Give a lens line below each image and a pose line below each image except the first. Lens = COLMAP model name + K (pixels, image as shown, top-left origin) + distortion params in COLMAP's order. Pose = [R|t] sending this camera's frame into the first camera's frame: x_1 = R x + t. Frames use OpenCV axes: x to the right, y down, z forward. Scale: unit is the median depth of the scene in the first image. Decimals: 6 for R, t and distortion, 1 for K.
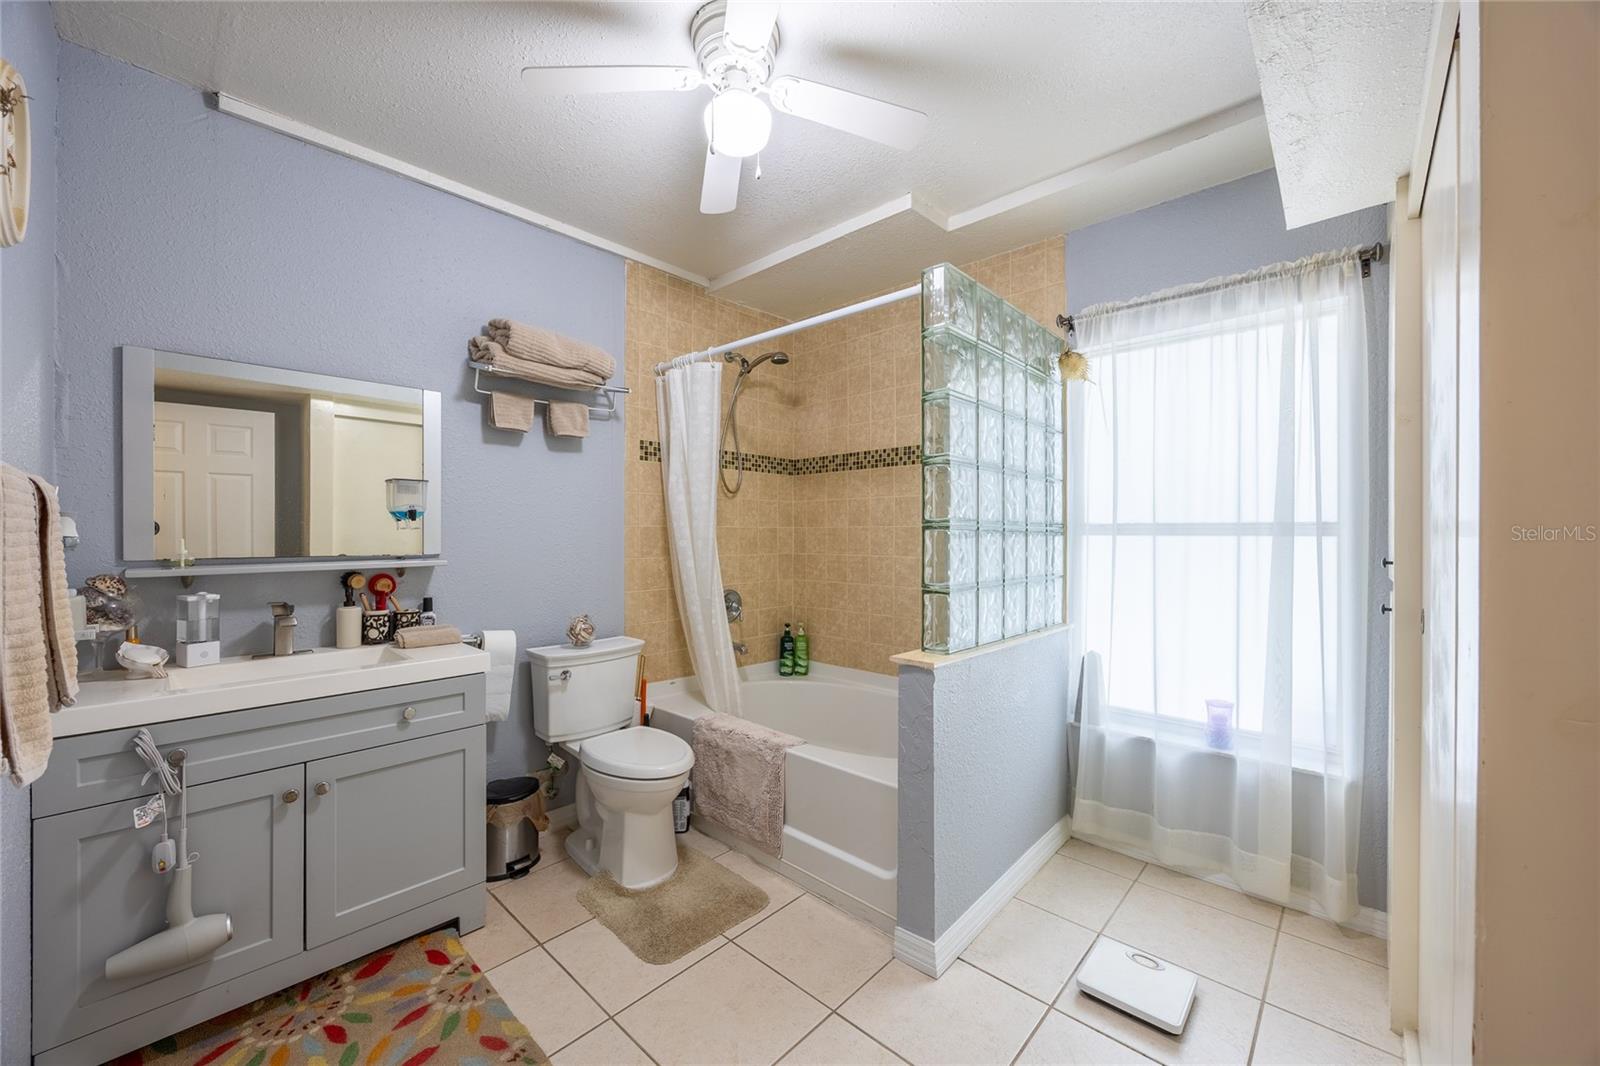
lens RADIAL K [[615.4, 0, 792.8], [0, 615.4, 536.6], [0, 0, 1]] dist [-0.005987, 0.000237]
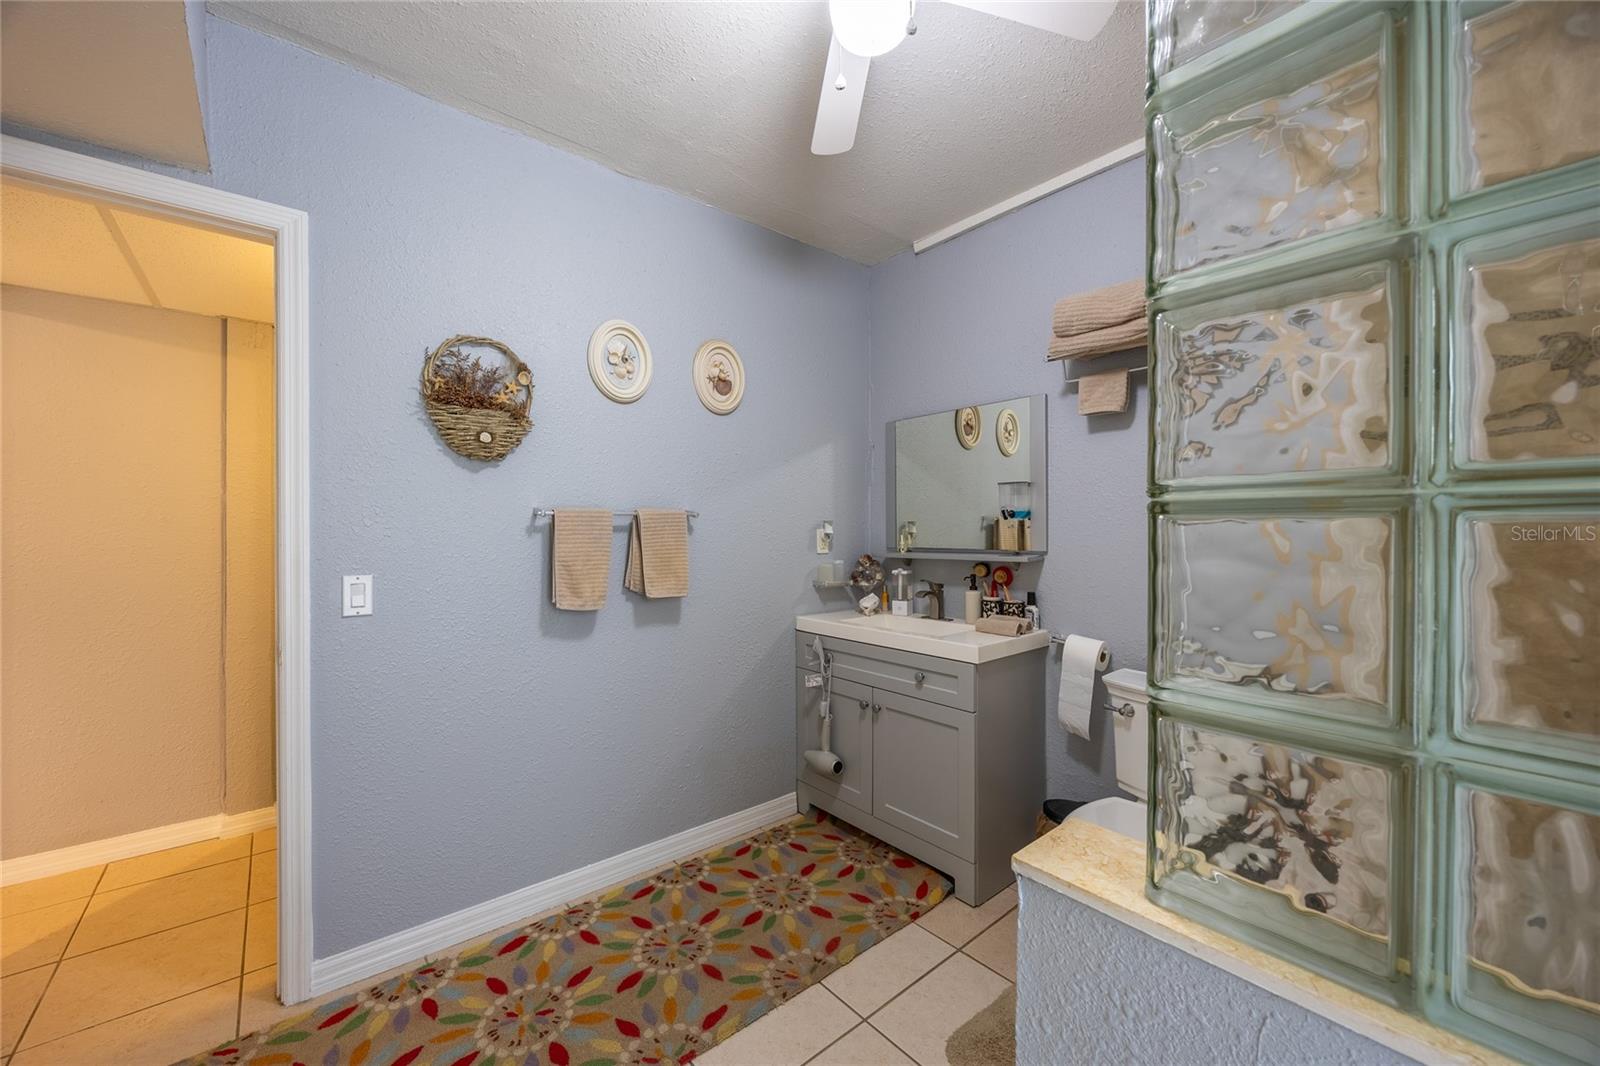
lens RADIAL K [[615.4, 0, 792.3], [0, 615.4, 531.2], [0, 0, 1]] dist [-0.005987, 0.000237]
pose [[-0.120802, -0.001544, -0.992675, 0.642391], [-0.004526, 0.999989, -0.001005, -0.002742], [0.992666, 0.004372, -0.120808, 0.914846]]
